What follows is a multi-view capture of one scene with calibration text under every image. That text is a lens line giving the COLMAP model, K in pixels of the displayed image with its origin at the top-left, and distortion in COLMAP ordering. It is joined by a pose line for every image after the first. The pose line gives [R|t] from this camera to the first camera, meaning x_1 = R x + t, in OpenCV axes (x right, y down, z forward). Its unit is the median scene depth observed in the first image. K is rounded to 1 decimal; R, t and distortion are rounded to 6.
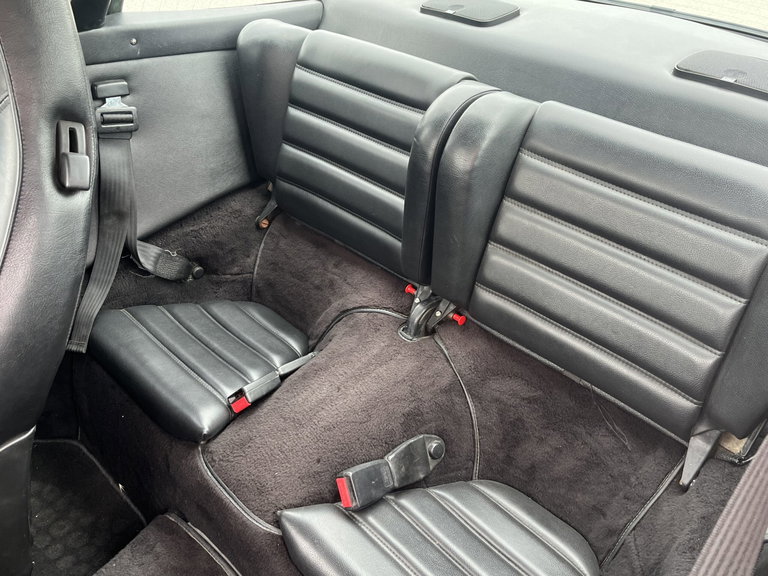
lens RADIAL K [[689.8, 0, 381.9], [0, 689.8, 290.0], [0, 0, 1]] dist [0.030389, -0.005528]
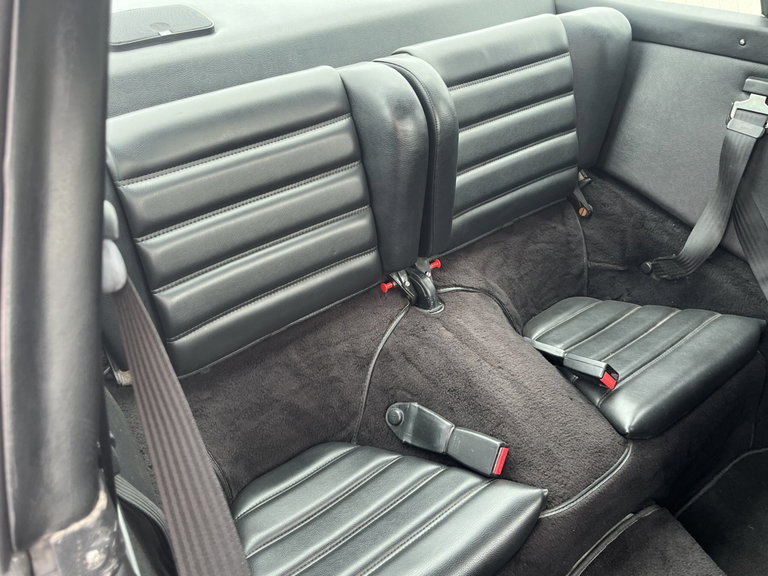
lens RADIAL K [[689.8, 0, 381.9], [0, 689.8, 290.0], [0, 0, 1]] dist [0.030389, -0.005528]
pose [[0.108382, -0.614422, 0.781498, -0.590226], [0.572004, 0.681500, 0.456474, -0.365756], [-0.813059, 0.397546, 0.425314, 0.488752]]
